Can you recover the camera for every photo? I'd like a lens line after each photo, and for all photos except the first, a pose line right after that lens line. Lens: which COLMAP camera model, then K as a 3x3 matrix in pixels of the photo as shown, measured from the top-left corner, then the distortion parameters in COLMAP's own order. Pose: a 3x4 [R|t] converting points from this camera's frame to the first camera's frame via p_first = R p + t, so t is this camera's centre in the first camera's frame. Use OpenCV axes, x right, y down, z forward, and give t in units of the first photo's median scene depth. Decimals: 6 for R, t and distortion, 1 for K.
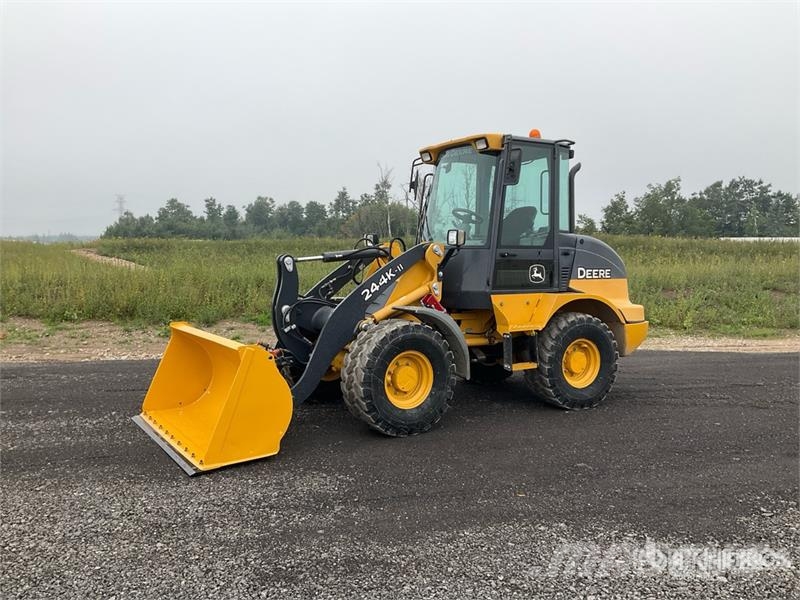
lens RADIAL K [[664.1, 0, 398.9], [0, 664.1, 297.6], [0, 0, 1]] dist [0.115699, -0.217258]
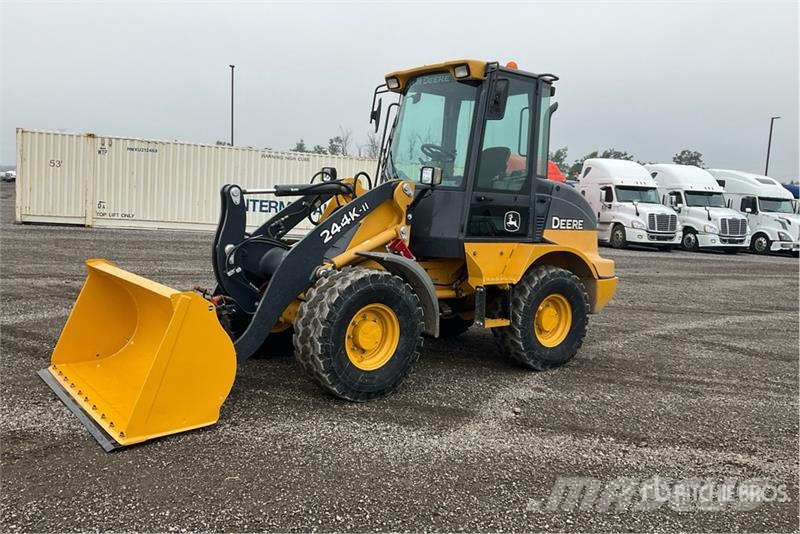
lens RADIAL K [[646.2, 0, 400.0], [0, 646.2, 267.0], [0, 0, 1]] dist [0.102826, -0.229152]
pose [[0.992675, 0.040564, 0.113805, -0.044871], [-0.045794, 0.997994, 0.043720, -0.005534], [-0.111804, -0.048611, 0.992541, 0.144158]]
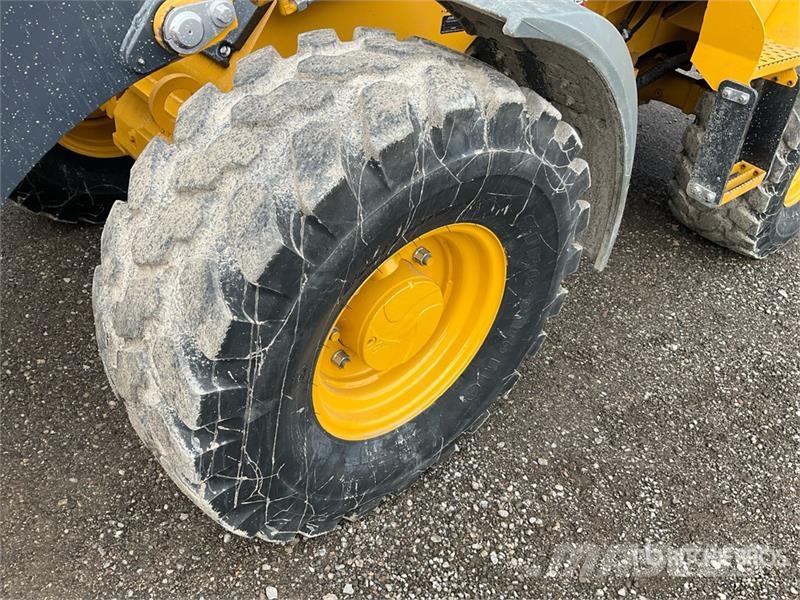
lens RADIAL K [[664.1, 0, 398.9], [0, 664.1, 297.6], [0, 0, 1]] dist [0.115699, -0.217258]
pose [[0.978999, 0.062069, 0.194187, -0.022893], [-0.155307, 0.844115, 0.513176, 0.000259], [-0.132064, -0.532558, 0.836027, 0.736465]]
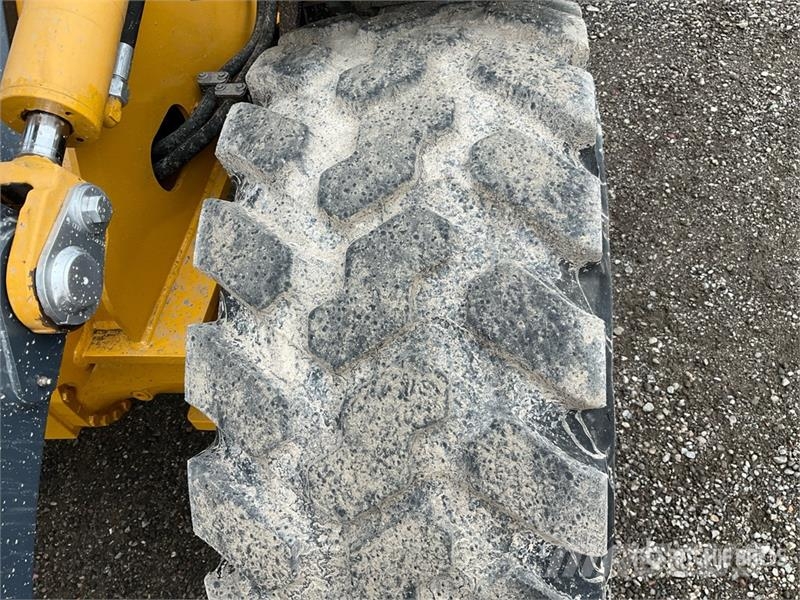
lens RADIAL K [[664.1, 0, 398.9], [0, 664.1, 297.6], [0, 0, 1]] dist [0.115699, -0.217258]
pose [[0.645219, -0.635640, 0.423857, -0.059457], [0.200182, 0.676061, 0.709132, -0.014765], [-0.737306, -0.372697, 0.563452, 0.843995]]
